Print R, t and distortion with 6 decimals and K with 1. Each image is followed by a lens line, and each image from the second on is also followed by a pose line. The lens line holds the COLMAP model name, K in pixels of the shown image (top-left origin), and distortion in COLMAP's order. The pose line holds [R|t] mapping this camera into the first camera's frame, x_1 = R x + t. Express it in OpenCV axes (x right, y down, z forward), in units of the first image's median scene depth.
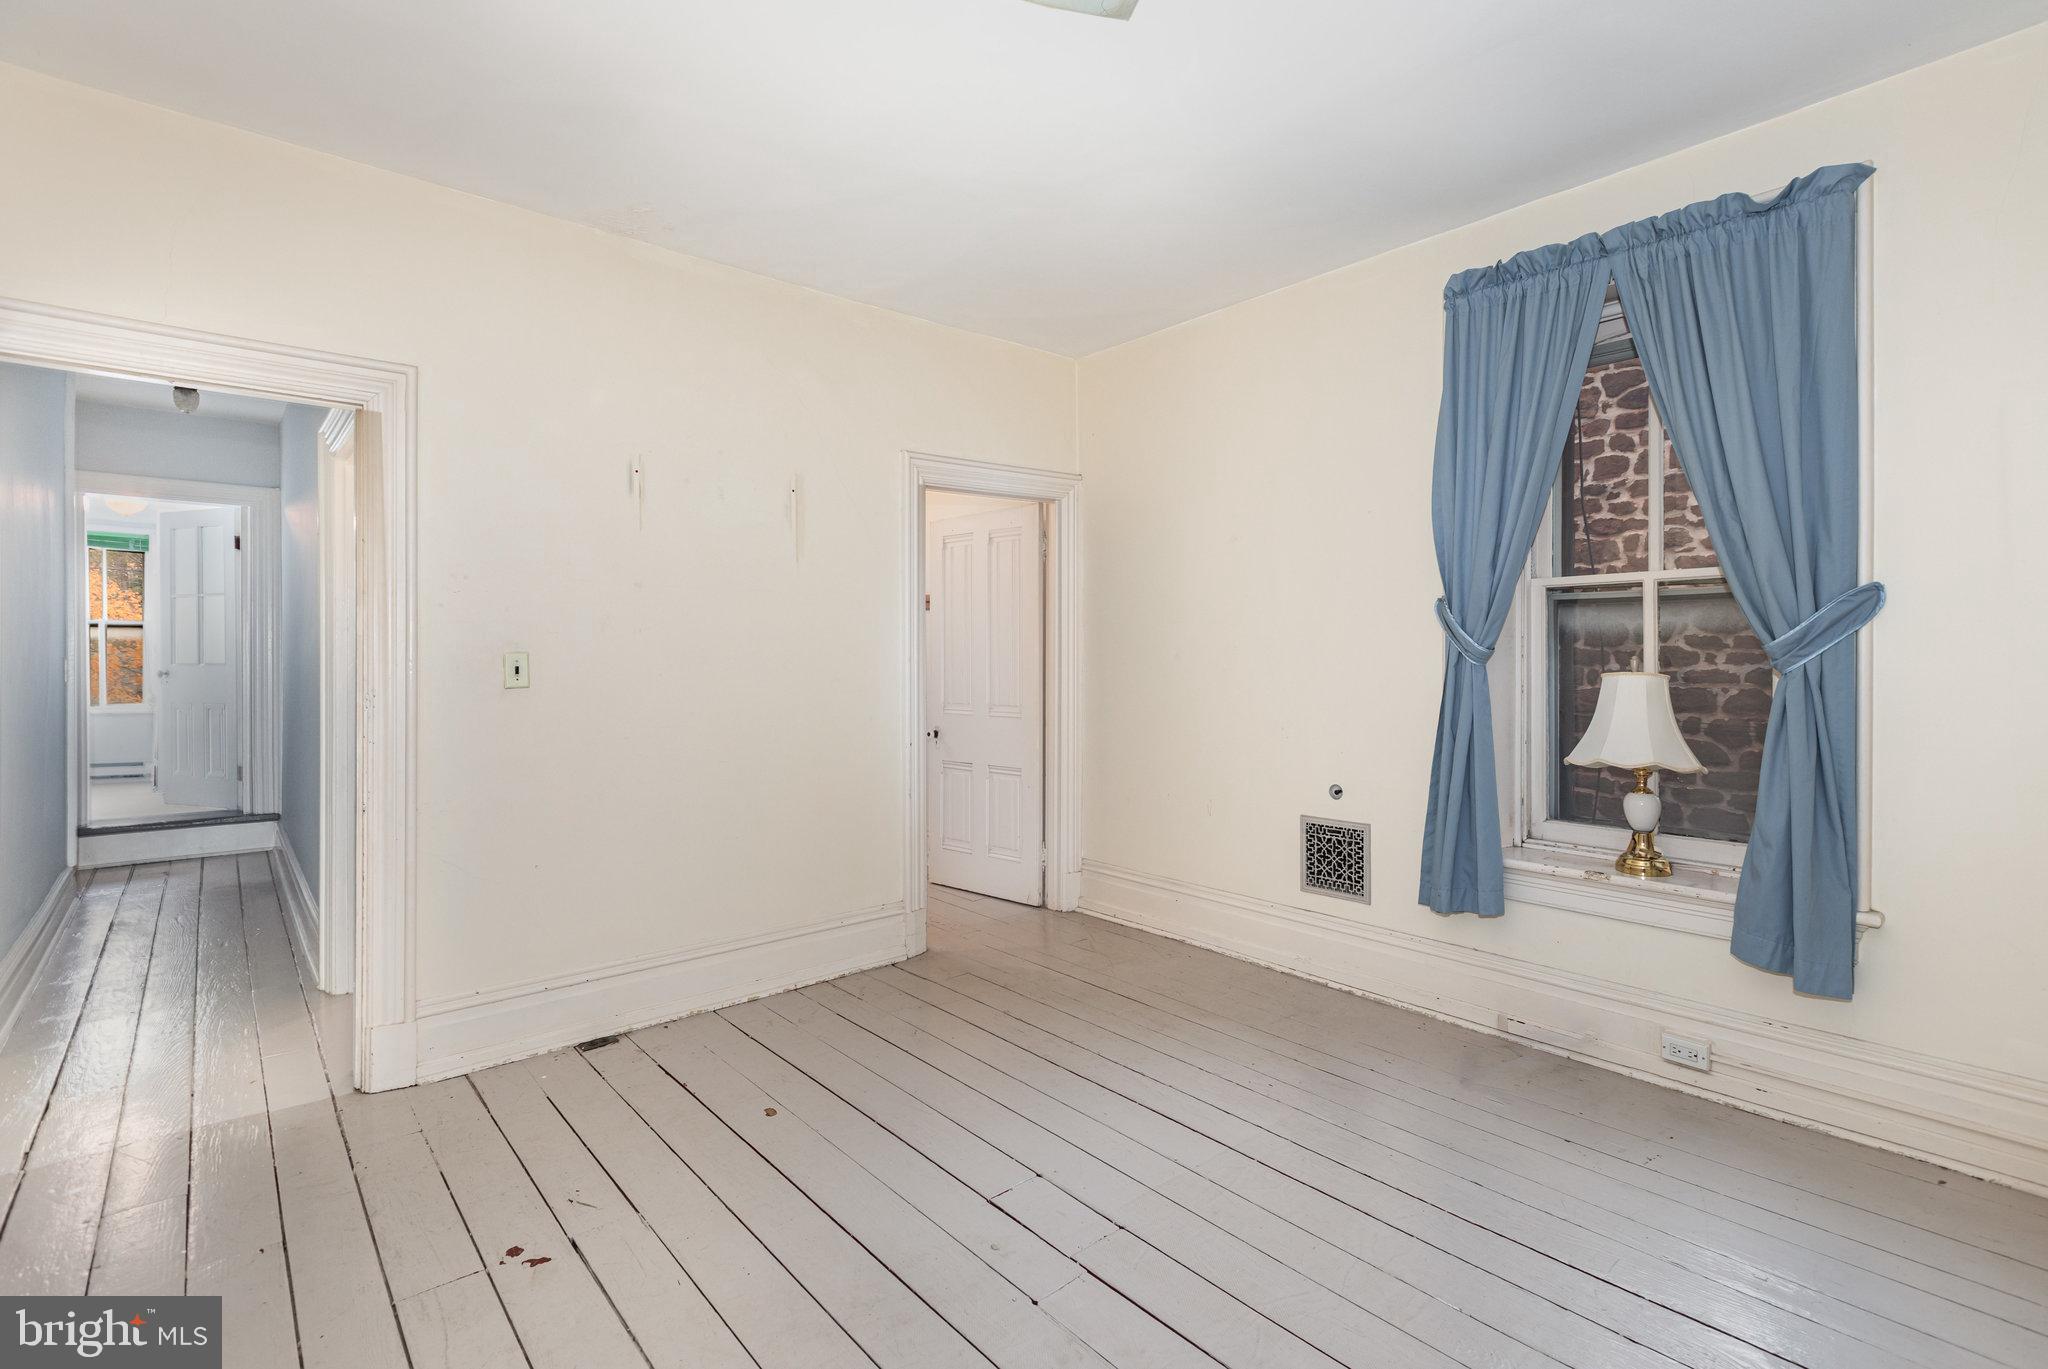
lens RADIAL K [[932.8, 0, 1027.2], [0, 932.8, 680.3], [0, 0, 1]] dist [0.003141, -0.000656]
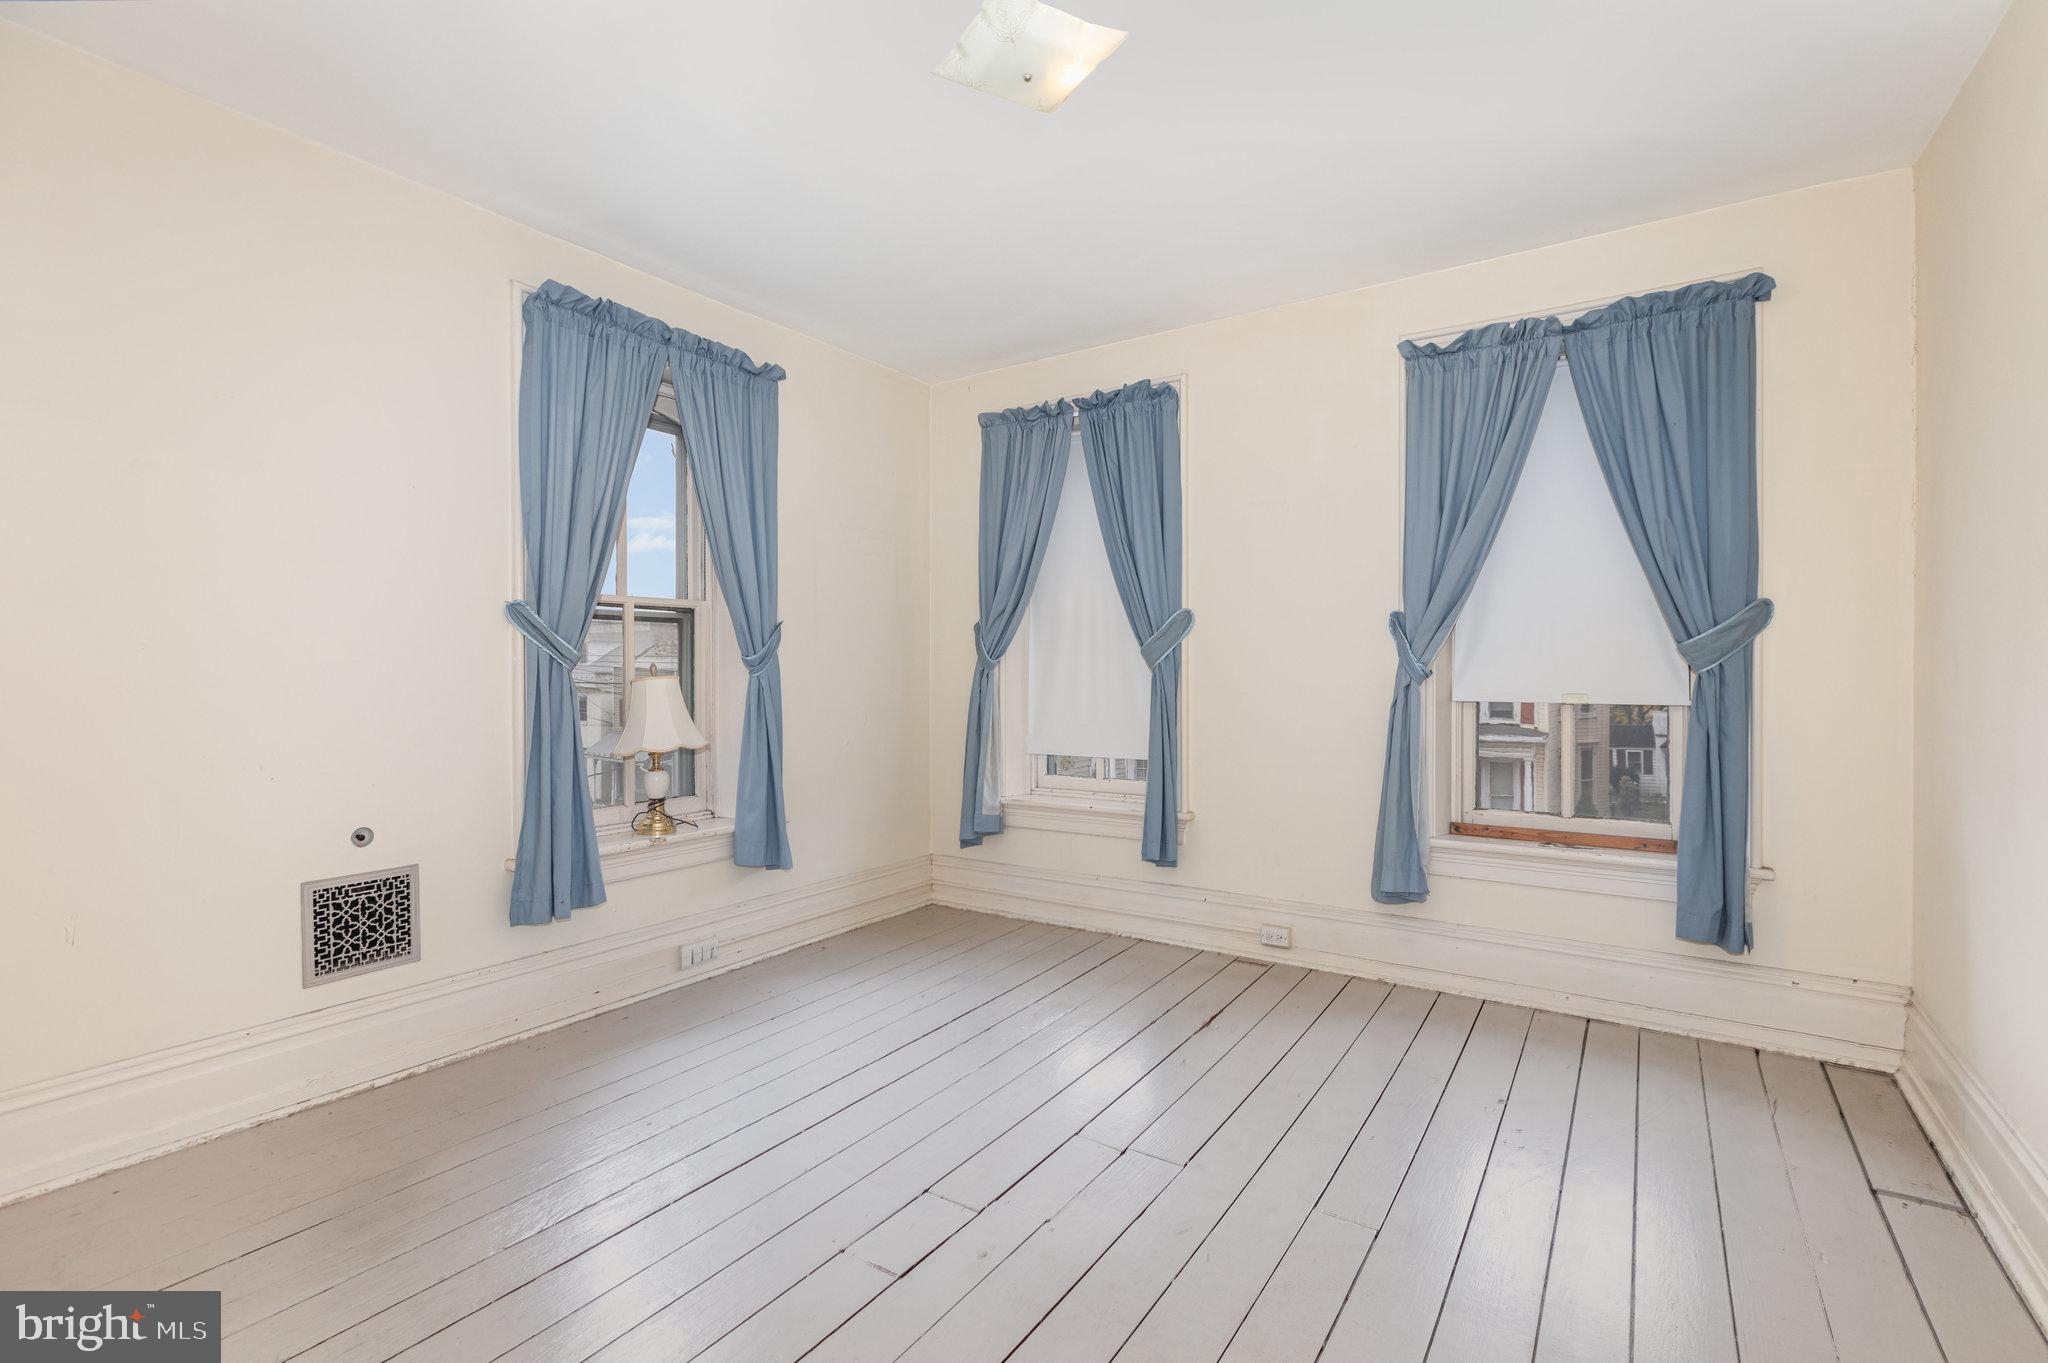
lens RADIAL K [[932.8, 0, 1025.2], [0, 932.8, 684.8], [0, 0, 1]] dist [0.003141, -0.000656]
pose [[-0.255941, -0.020334, 0.966478, -0.630083], [0.022143, 0.999393, 0.026891, -0.016898], [-0.966439, 0.028283, -0.255336, 0.753425]]
